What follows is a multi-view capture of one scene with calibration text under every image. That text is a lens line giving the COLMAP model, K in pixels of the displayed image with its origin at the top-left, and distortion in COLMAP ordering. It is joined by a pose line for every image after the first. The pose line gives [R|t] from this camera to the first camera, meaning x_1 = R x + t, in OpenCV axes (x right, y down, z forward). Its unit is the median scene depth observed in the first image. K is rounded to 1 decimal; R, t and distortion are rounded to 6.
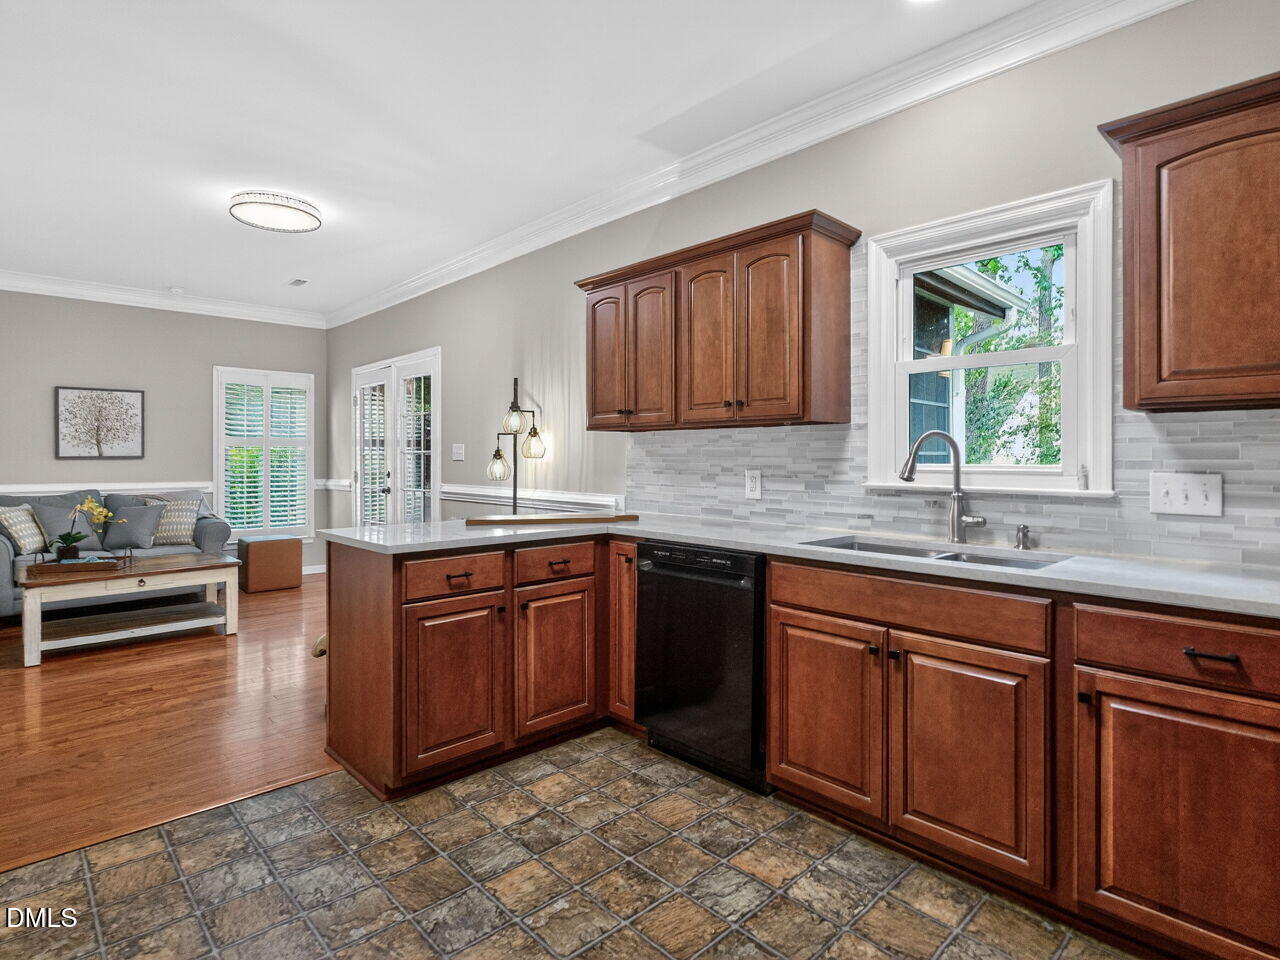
lens RADIAL K [[674.2, 0, 622.1], [0, 674.2, 453.0], [0, 0, 1]] dist [0.000183, 0.000158]
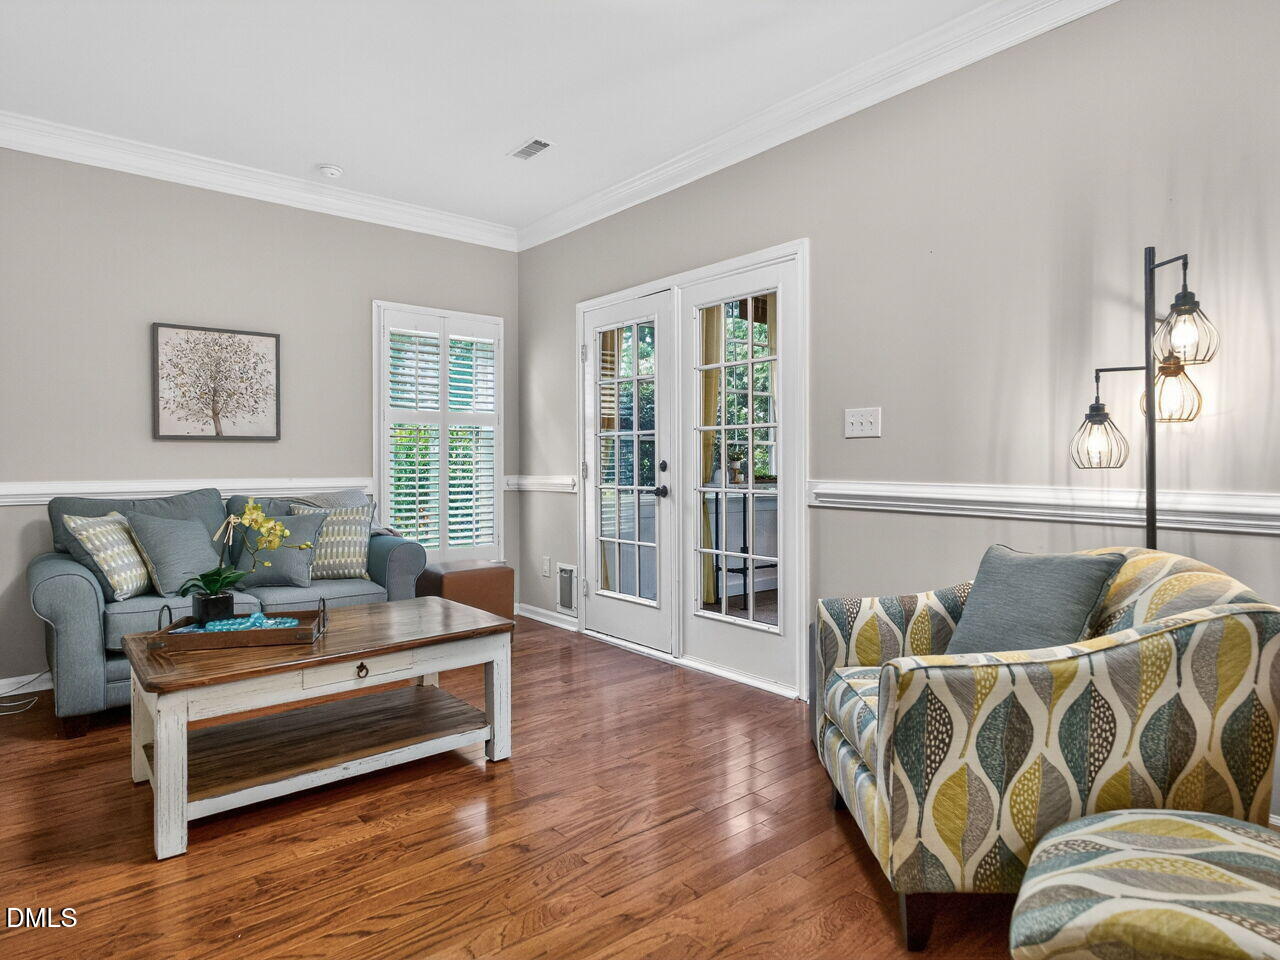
lens RADIAL K [[750.5, 0, 638.7], [0, 750.5, 457.2], [0, 0, 1]] dist [0.002998, 0.000327]
pose [[0.997936, -0.000162, -0.064214, -0.433771], [0.000498, 0.999986, 0.005215, 0.027190], [0.064212, -0.005236, 0.997923, 0.418152]]
